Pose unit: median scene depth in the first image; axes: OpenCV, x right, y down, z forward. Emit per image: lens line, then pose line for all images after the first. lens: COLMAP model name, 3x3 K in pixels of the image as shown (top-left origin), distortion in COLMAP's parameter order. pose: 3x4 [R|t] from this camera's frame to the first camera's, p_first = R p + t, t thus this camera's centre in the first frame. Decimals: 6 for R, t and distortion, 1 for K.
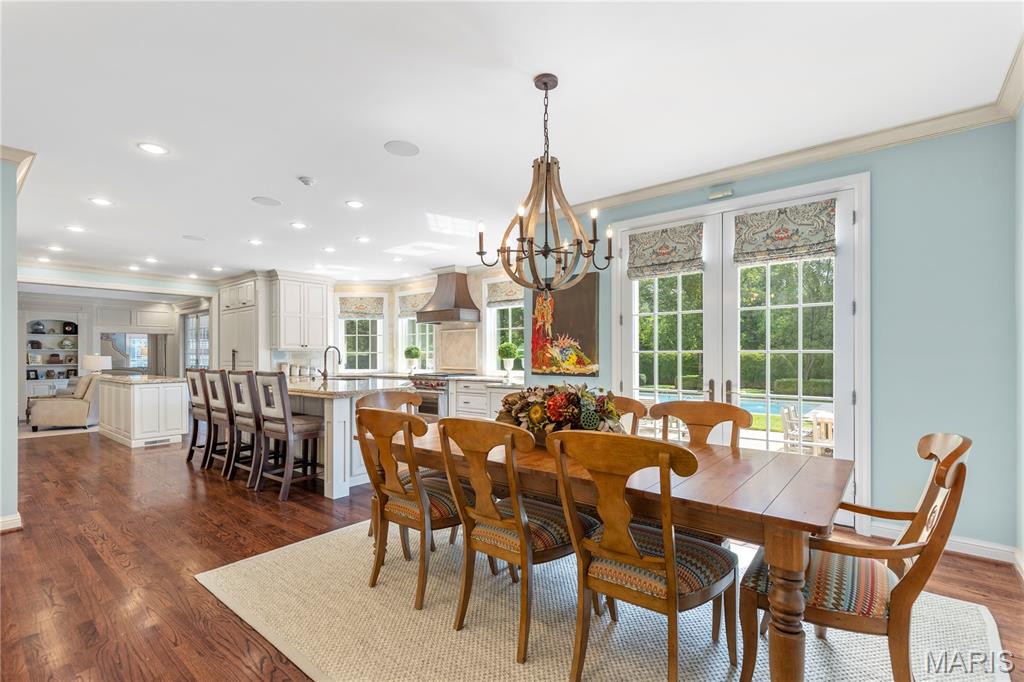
lens RADIAL K [[473.9, 0, 508.2], [0, 473.9, 352.1], [0, 0, 1]] dist [0.002798, 0.001489]
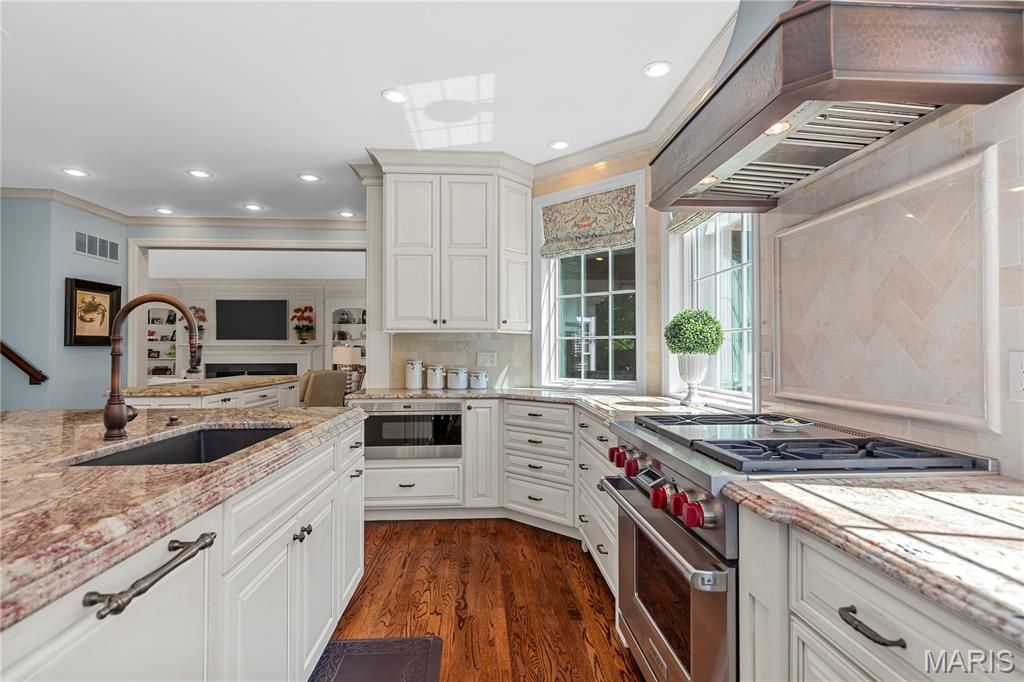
lens RADIAL K [[504.6, 0, 512.3], [0, 504.6, 339.7], [0, 0, 1]] dist [-0.026444, -0.000539]
pose [[0.690164, -0.013141, -0.723534, -0.050583], [0.005277, 0.999900, -0.013126, 0.008635], [0.723634, 0.005241, 0.690164, 0.671986]]
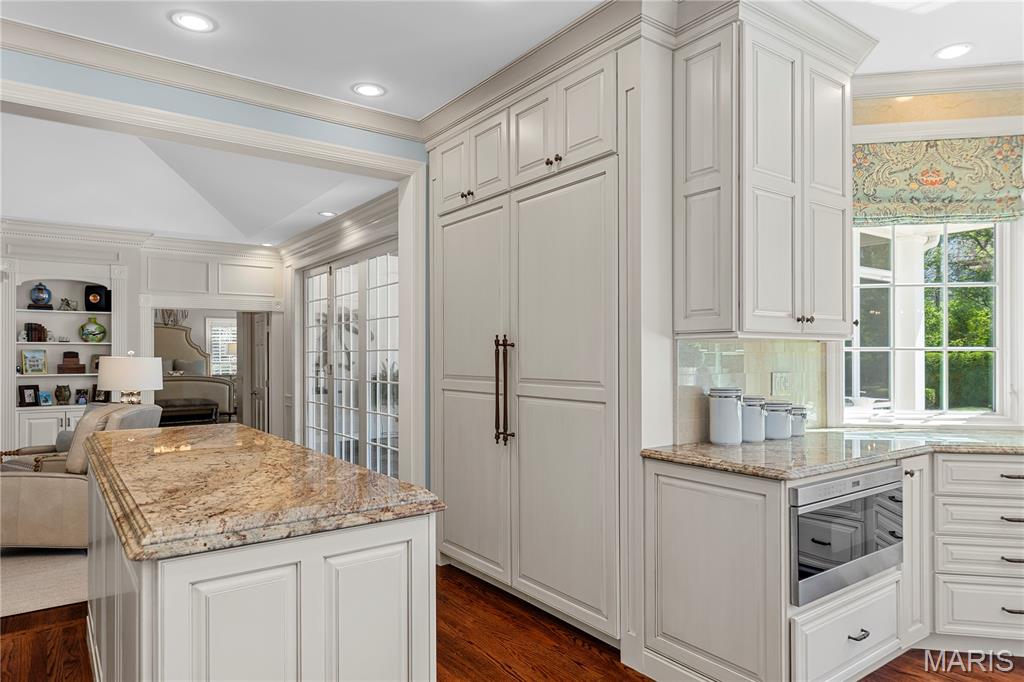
lens RADIAL K [[638.8, 0, 504.4], [0, 638.8, 357.1], [0, 0, 1]] dist [0.001084, -0.004063]
pose [[0.968107, 0.003133, -0.250516, -0.454222], [-0.000222, 0.999932, 0.011647, 0.001861], [0.250536, -0.011220, 0.968042, 0.597834]]
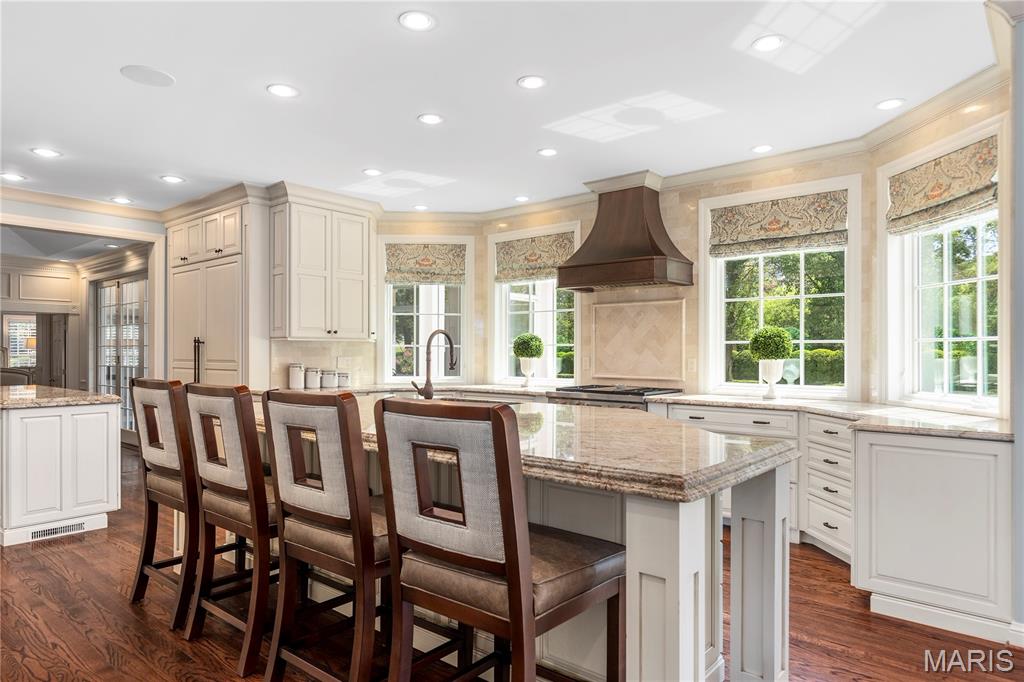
lens RADIAL K [[638.8, 0, 507.7], [0, 638.8, 351.3], [0, 0, 1]] dist [0.001084, -0.004063]
pose [[0.999899, 0.006925, -0.012378, -0.207770], [-0.006872, 0.999967, 0.004262, 0.003614], [0.012407, -0.004176, 0.999914, 0.270921]]
